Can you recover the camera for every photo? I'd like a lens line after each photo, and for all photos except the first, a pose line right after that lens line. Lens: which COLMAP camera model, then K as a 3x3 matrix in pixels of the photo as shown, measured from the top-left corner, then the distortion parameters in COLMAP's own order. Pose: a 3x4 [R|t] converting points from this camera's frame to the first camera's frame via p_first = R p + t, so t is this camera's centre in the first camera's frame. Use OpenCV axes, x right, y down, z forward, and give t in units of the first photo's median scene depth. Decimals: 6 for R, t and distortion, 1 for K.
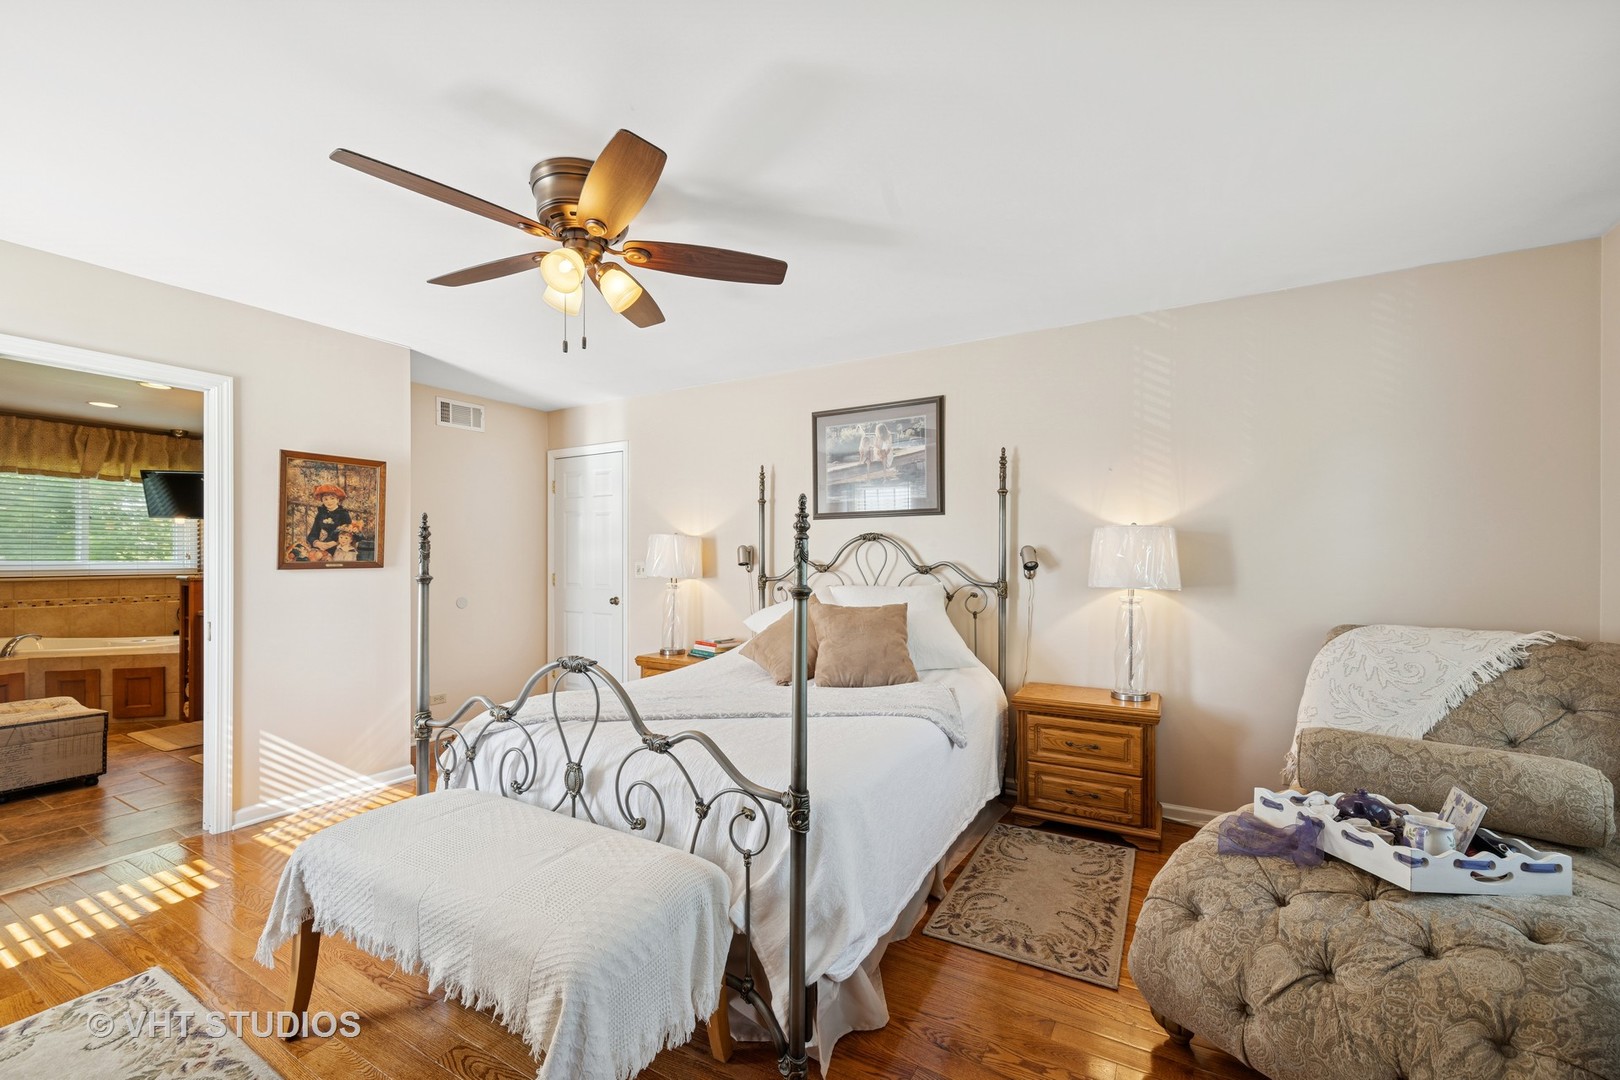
lens RADIAL K [[642.5, 0, 809.7], [0, 642.5, 551.2], [0, 0, 1]] dist [-0.001924, 0.000250]
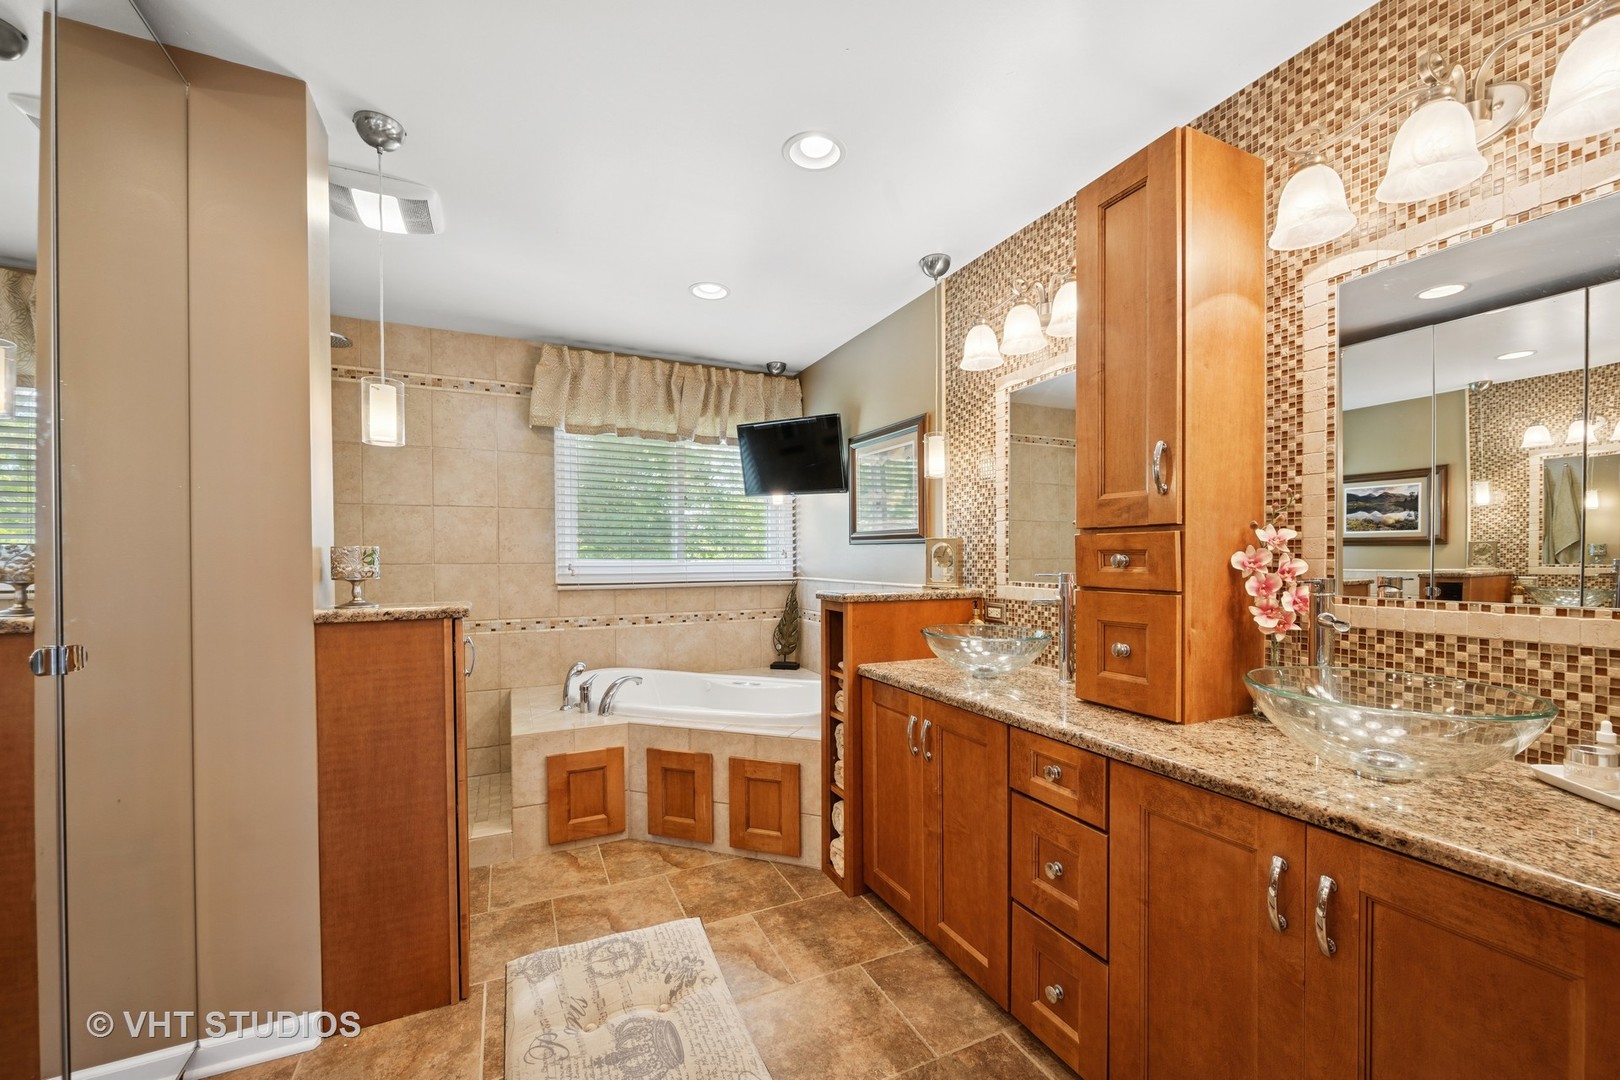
lens RADIAL K [[642.5, 0, 812.6], [0, 642.5, 551.9], [0, 0, 1]] dist [-0.001924, 0.000250]
pose [[0.818799, -0.004878, -0.574060, -0.627319], [0.007575, 0.999969, 0.002306, 0.005459], [0.574031, -0.006236, 0.818810, 0.521543]]
